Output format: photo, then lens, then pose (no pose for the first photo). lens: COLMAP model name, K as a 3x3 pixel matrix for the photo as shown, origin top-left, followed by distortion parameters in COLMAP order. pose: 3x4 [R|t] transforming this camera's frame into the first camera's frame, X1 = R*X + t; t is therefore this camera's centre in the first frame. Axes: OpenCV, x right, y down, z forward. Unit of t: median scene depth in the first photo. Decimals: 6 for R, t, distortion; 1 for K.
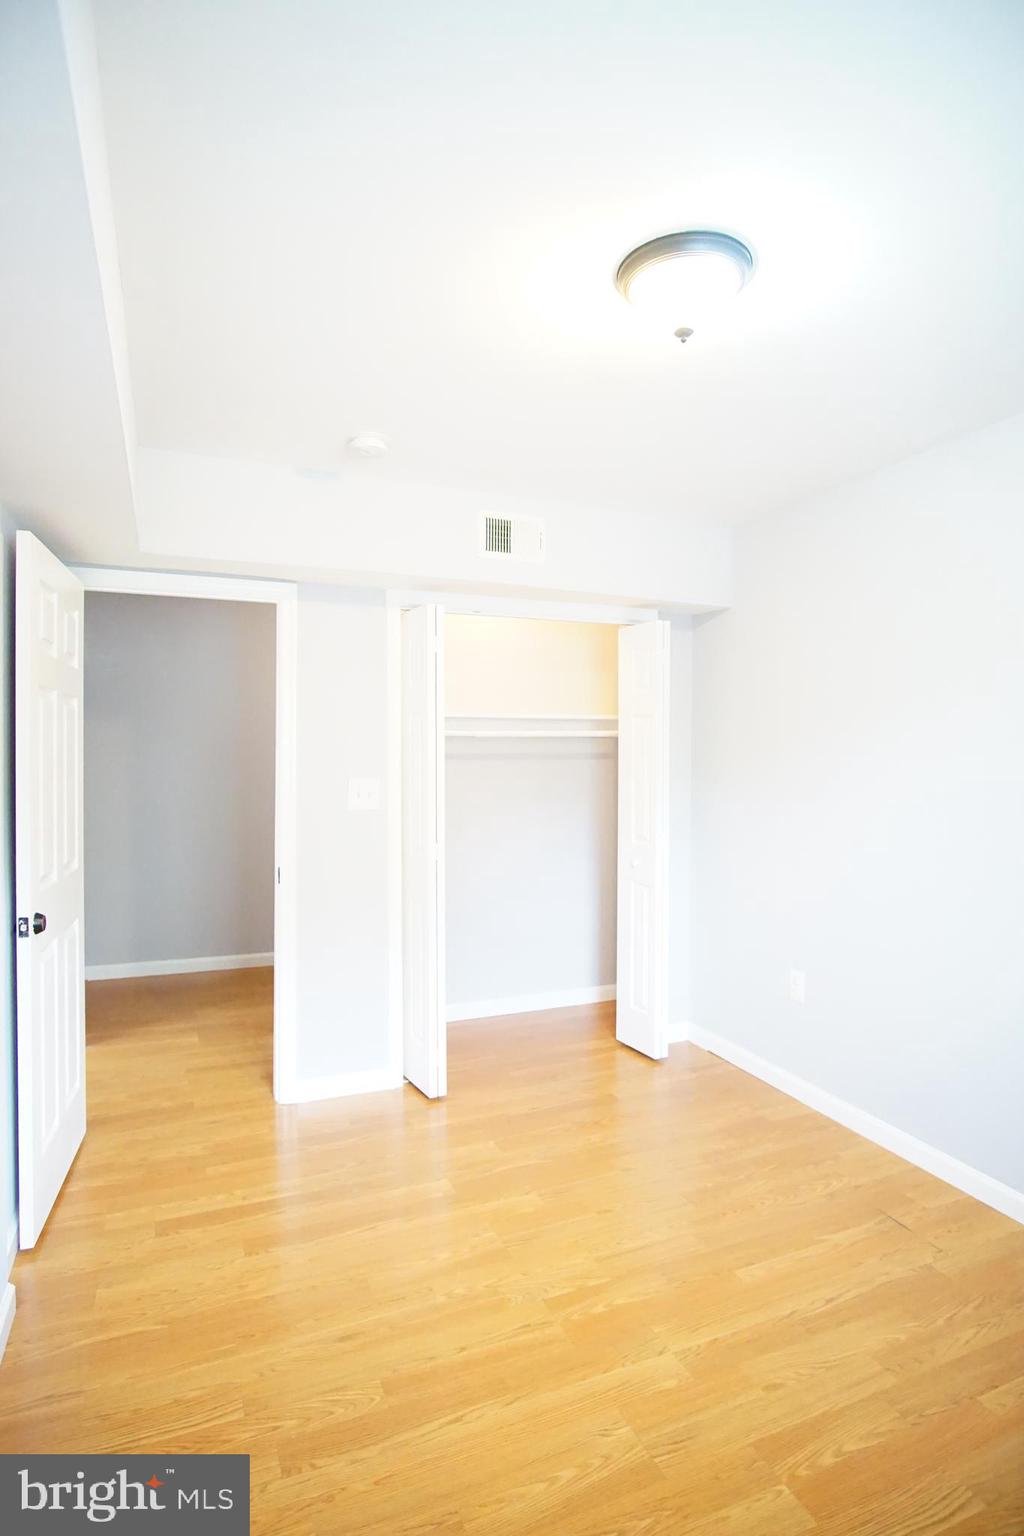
lens RADIAL K [[812.6, 0, 555.8], [0, 812.6, 772.0], [0, 0, 1]] dist [-0.034952, 0.009529]
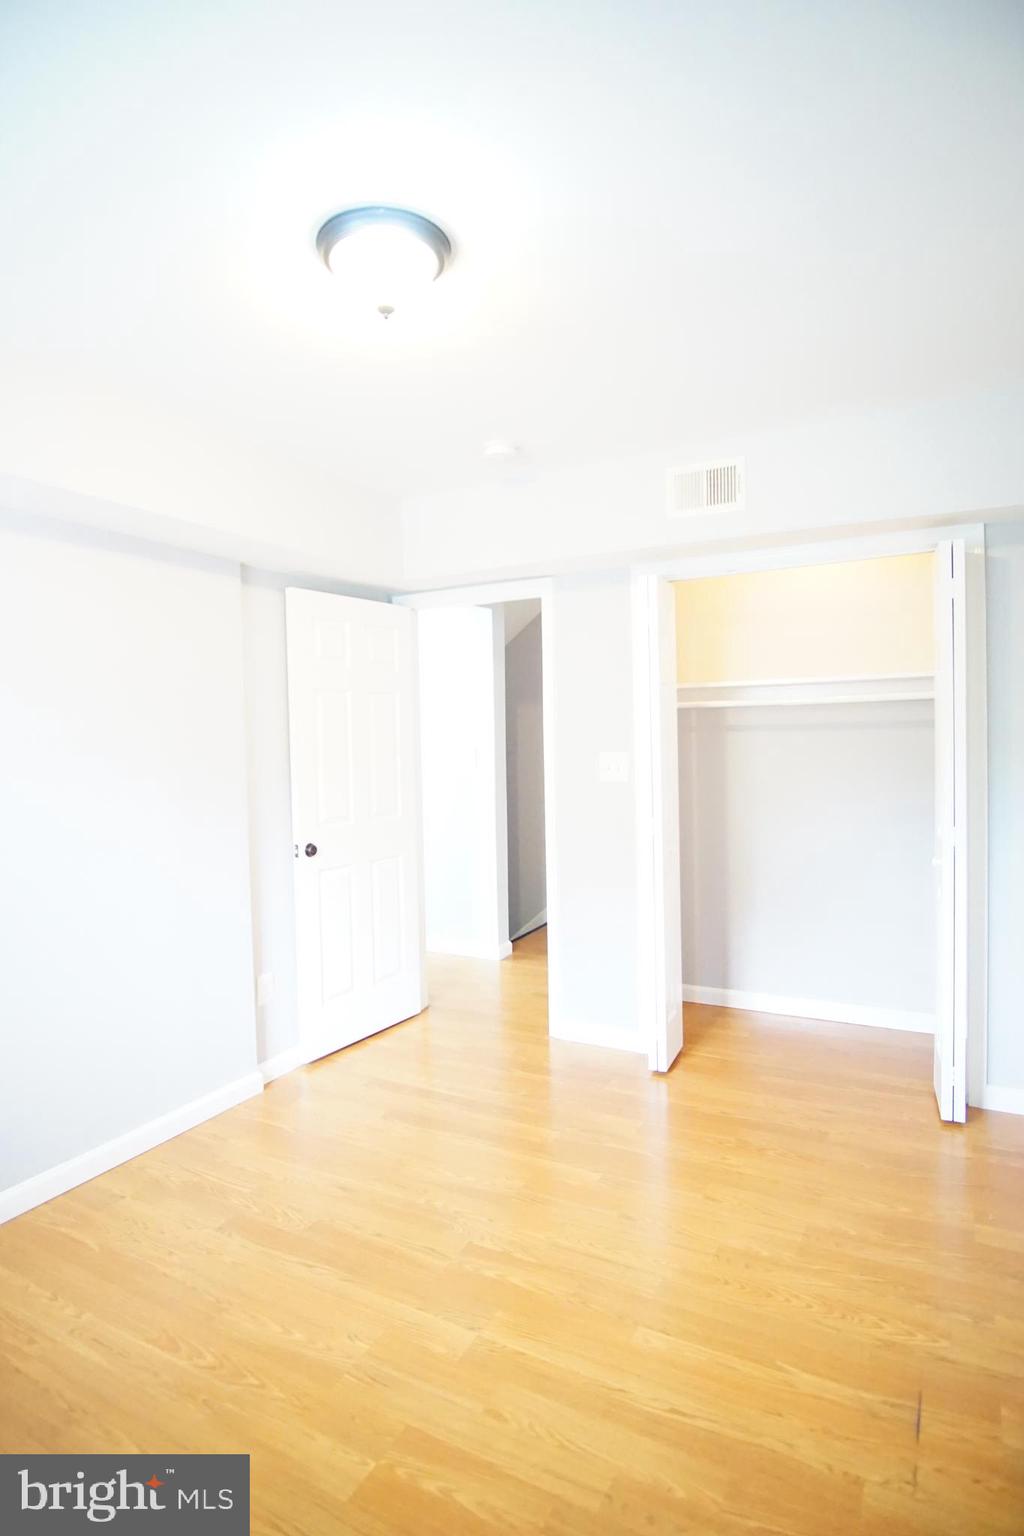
lens RADIAL K [[812.6, 0, 486.0], [0, 812.6, 783.5], [0, 0, 1]] dist [-0.034952, 0.009529]
pose [[0.613826, 0.033702, -0.788722, 0.884058], [0.008126, 0.998766, 0.049001, -0.008123], [0.789400, -0.036488, 0.612794, 0.406619]]
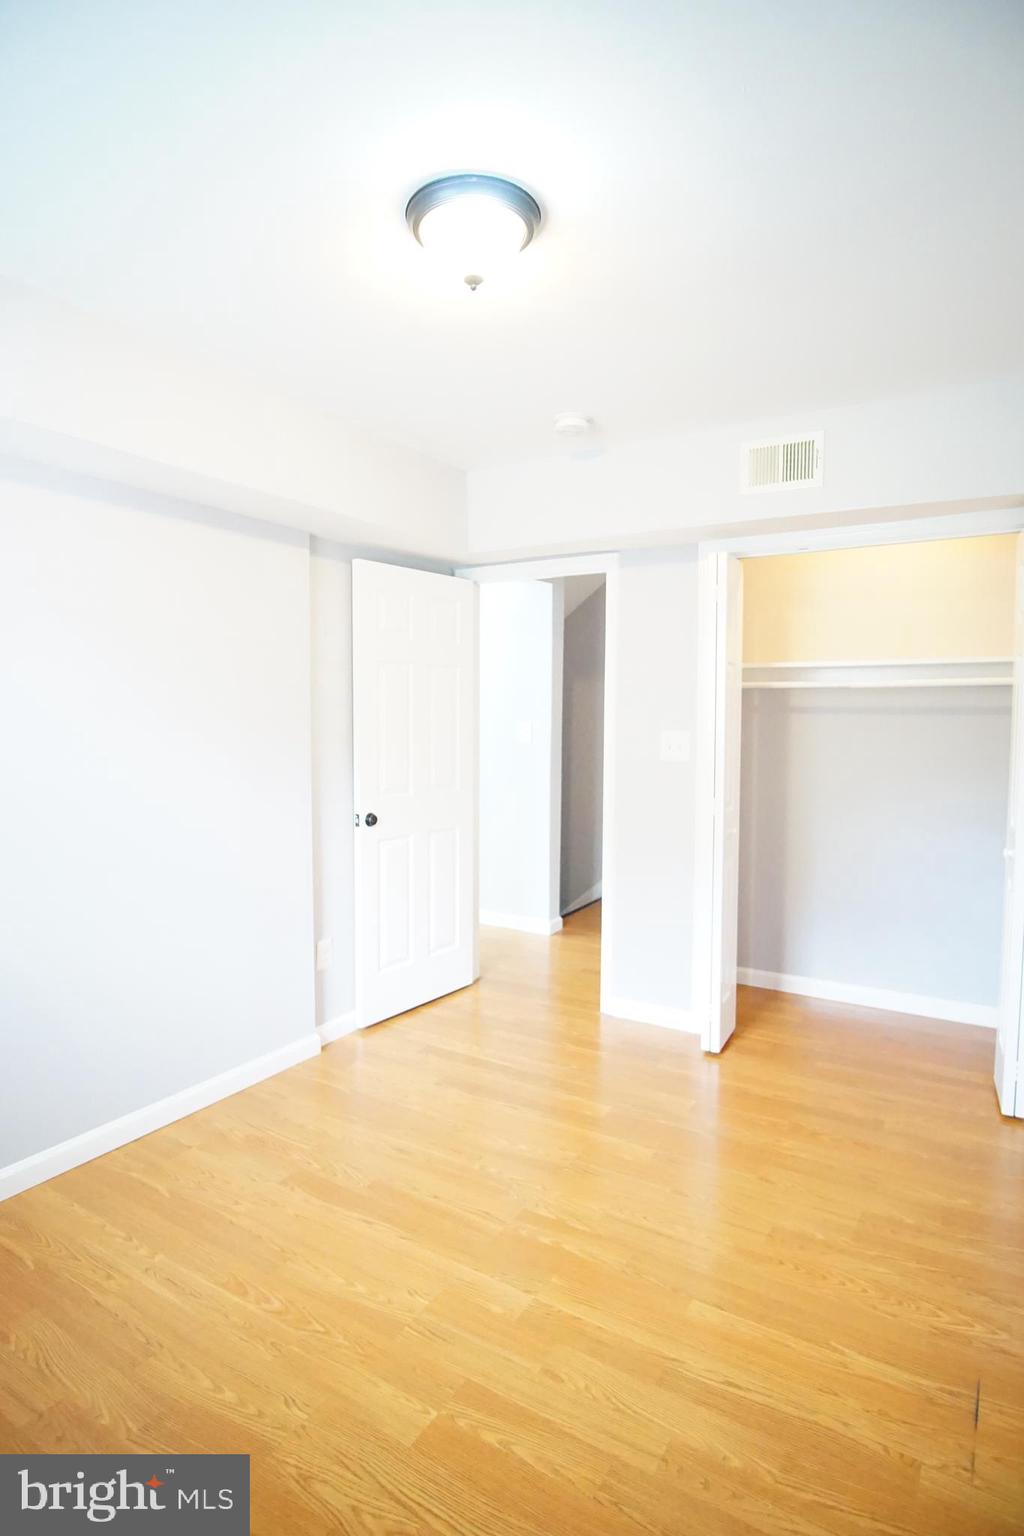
lens RADIAL K [[812.6, 0, 483.3], [0, 812.6, 781.8], [0, 0, 1]] dist [-0.034952, 0.009529]
pose [[0.565983, 0.074093, -0.821081, 0.869213], [-0.017136, 0.996795, 0.078138, -0.008227], [0.824239, -0.030155, 0.565439, 0.374519]]
